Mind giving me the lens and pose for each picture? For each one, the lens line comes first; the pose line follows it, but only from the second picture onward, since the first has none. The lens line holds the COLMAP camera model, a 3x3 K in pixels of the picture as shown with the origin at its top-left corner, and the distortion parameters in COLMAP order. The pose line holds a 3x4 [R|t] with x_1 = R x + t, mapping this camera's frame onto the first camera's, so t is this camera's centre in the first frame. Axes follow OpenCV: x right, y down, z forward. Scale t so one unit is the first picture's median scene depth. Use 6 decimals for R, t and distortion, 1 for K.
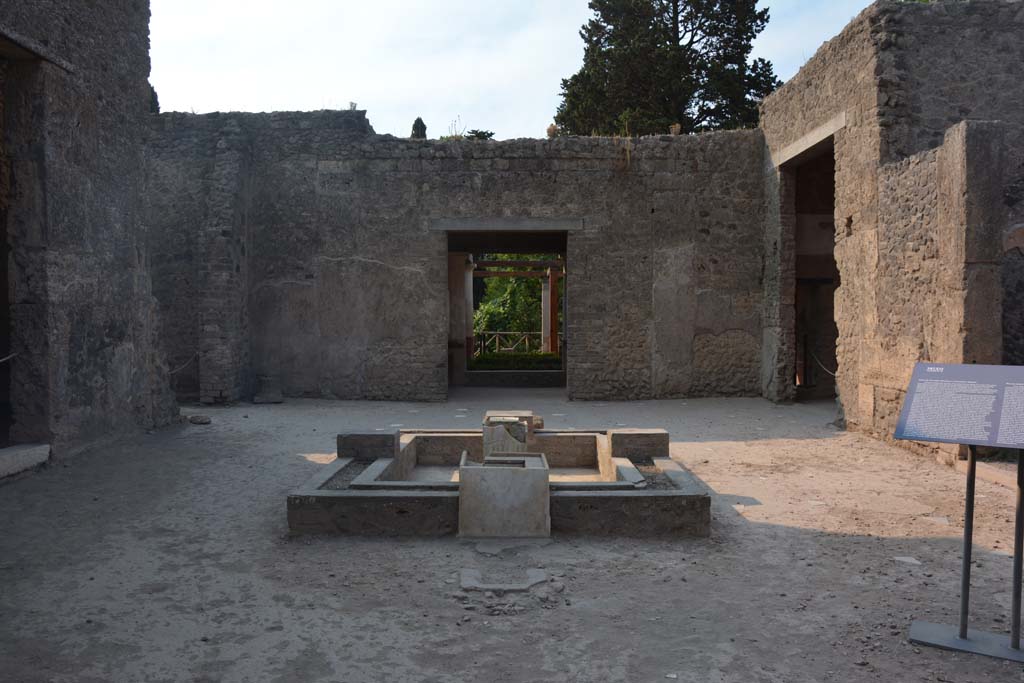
lens RADIAL K [[800.6, 0, 514.3], [0, 800.6, 347.2], [0, 0, 1]] dist [-0.158914, 0.124881]
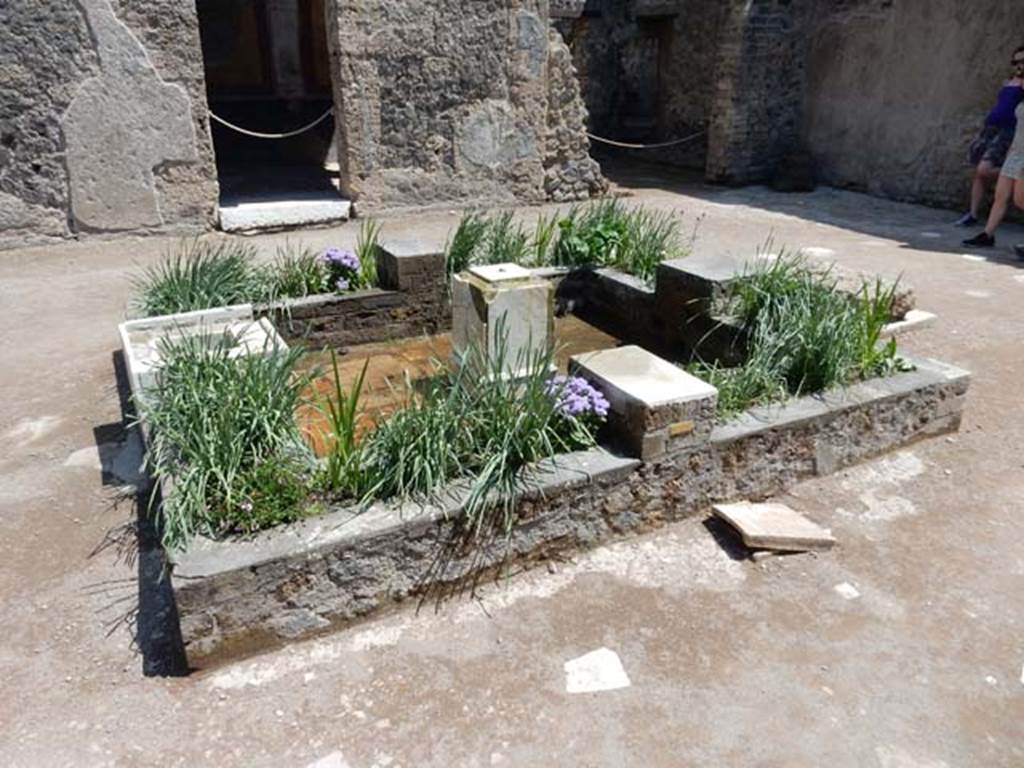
lens RADIAL K [[740.9, 0, 512.0], [0, 740.9, 384.0], [0, 0, 1]] dist [-0.005610, -0.000138]
pose [[0.443472, 0.348815, -0.825627, 0.333148], [-0.033906, 0.927032, 0.373445, -0.022187], [0.895647, -0.137619, 0.422940, 0.600176]]
